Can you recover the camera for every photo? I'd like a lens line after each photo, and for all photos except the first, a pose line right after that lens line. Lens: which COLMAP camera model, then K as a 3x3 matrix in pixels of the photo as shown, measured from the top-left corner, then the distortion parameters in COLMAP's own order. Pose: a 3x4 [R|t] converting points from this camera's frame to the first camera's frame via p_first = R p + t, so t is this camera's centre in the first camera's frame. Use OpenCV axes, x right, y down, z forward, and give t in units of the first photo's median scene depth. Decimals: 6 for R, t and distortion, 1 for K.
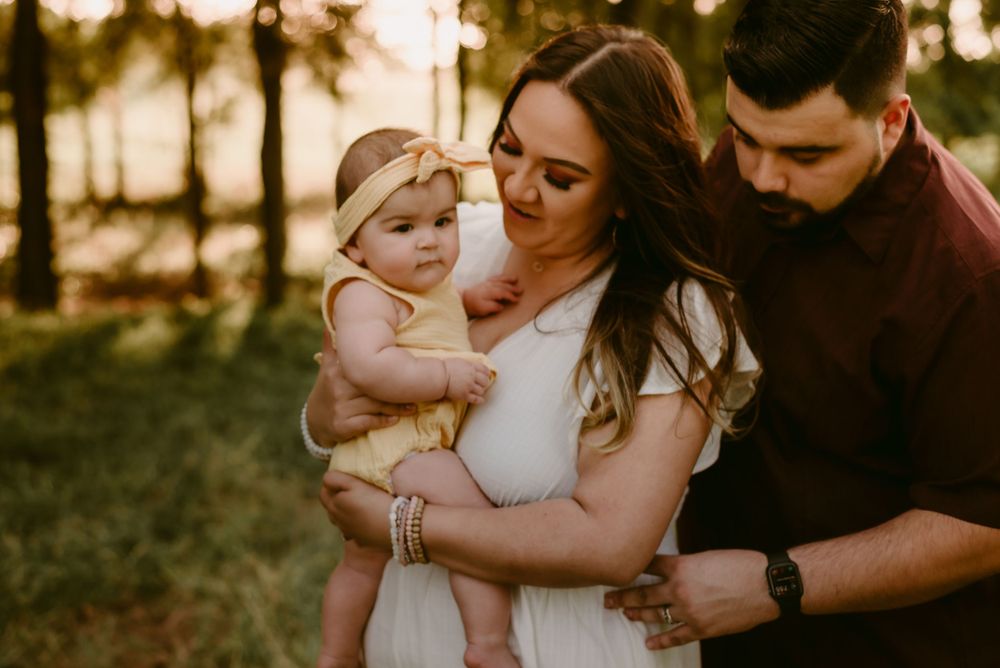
lens RADIAL K [[1398.0, 0, 492.2], [0, 1398.0, 328.1], [0, 0, 1]] dist [-0.010116, 0.000000]
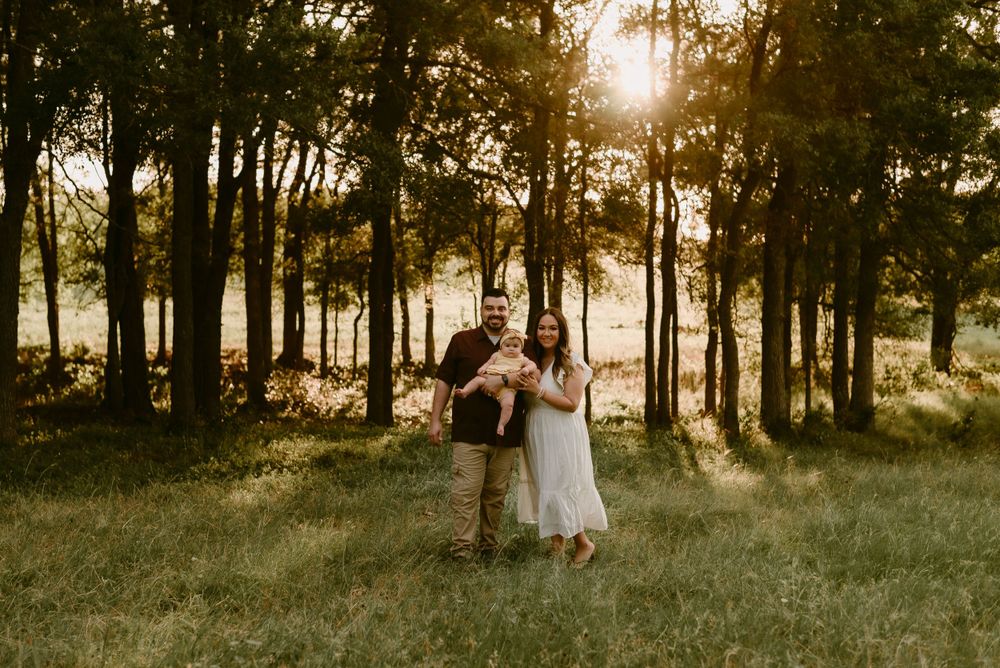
lens RADIAL K [[1492.2, 0, 513.4], [0, 1492.2, 300.7], [0, 0, 1]] dist [-0.090503, 0.000000]
pose [[0.981136, 0.011130, -0.192998, 0.330606], [-0.038686, 0.989451, -0.139604, 0.177285], [0.189408, 0.144437, 0.971217, -1.504220]]
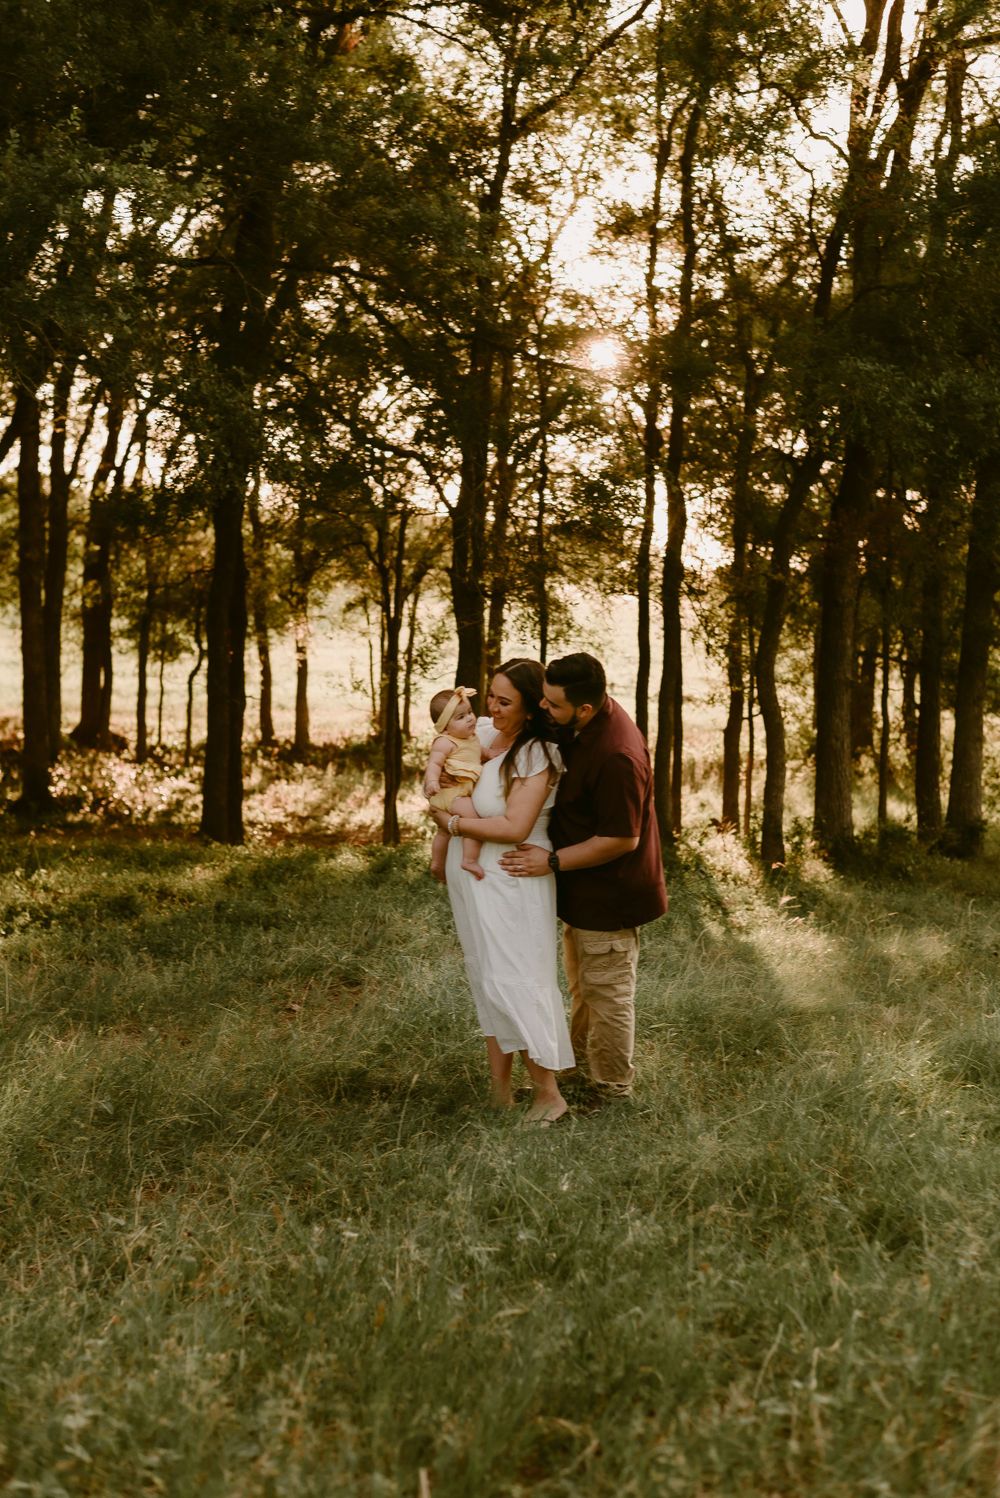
lens RADIAL K [[2094.2, 0, 526.4], [0, 2094.2, 717.3], [0, 0, 1]] dist [-0.010116, 0.000000]
pose [[0.989271, 0.029966, -0.142988, 0.234218], [-0.046191, 0.992686, -0.111540, 0.129662], [0.138599, 0.116948, 0.983419, -1.115244]]
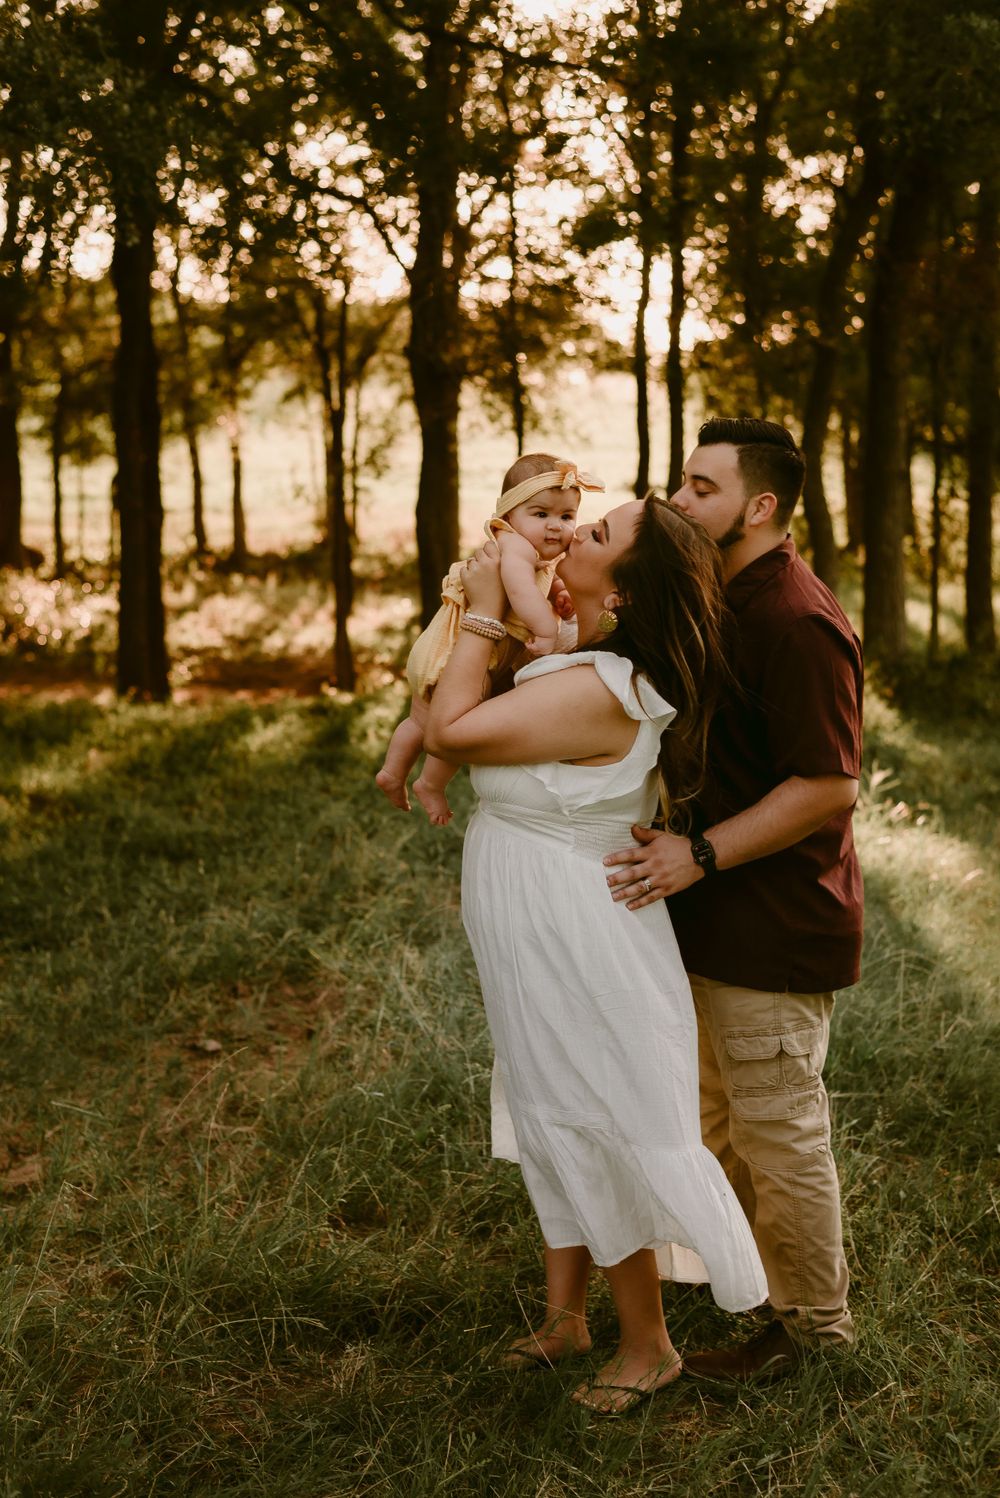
lens RADIAL K [[2094.2, 0, 483.0], [0, 2094.2, 596.7], [0, 0, 1]] dist [-0.010116, 0.000000]
pose [[0.990506, 0.005093, -0.137378, 0.083997], [-0.014154, 0.997781, -0.065066, 0.009520], [0.136742, 0.066393, 0.988379, -0.441542]]
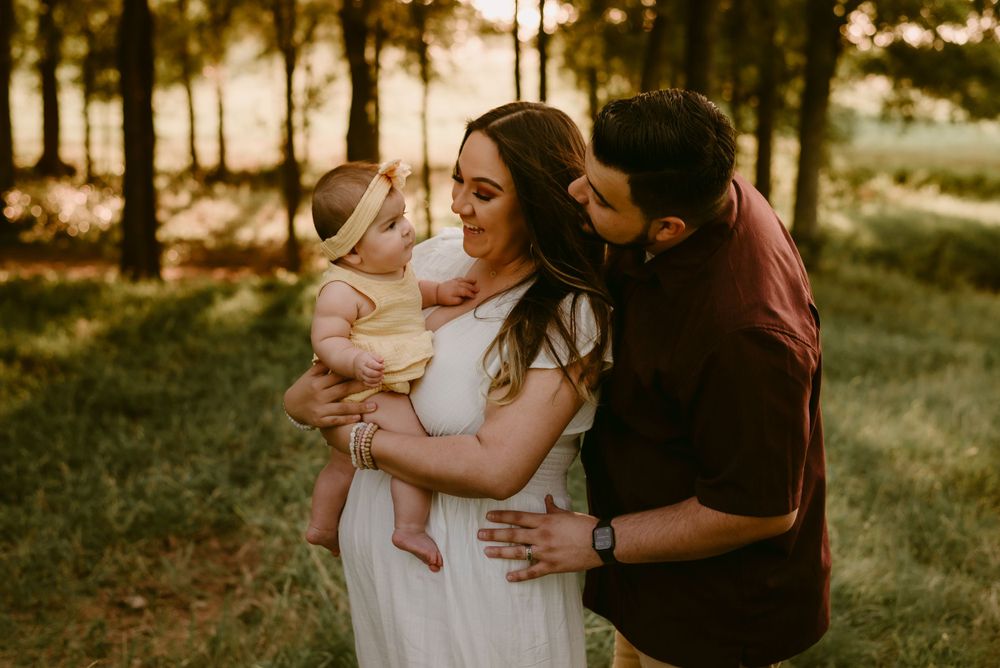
lens RADIAL K [[1398.0, 0, 501.4], [0, 1398.0, 336.8], [0, 0, 1]] dist [-0.010116, 0.000000]
pose [[0.997676, 0.026191, -0.062908, 0.047783], [-0.024560, 0.999345, 0.026564, -0.006511], [0.063563, -0.024958, 0.997666, -0.128127]]
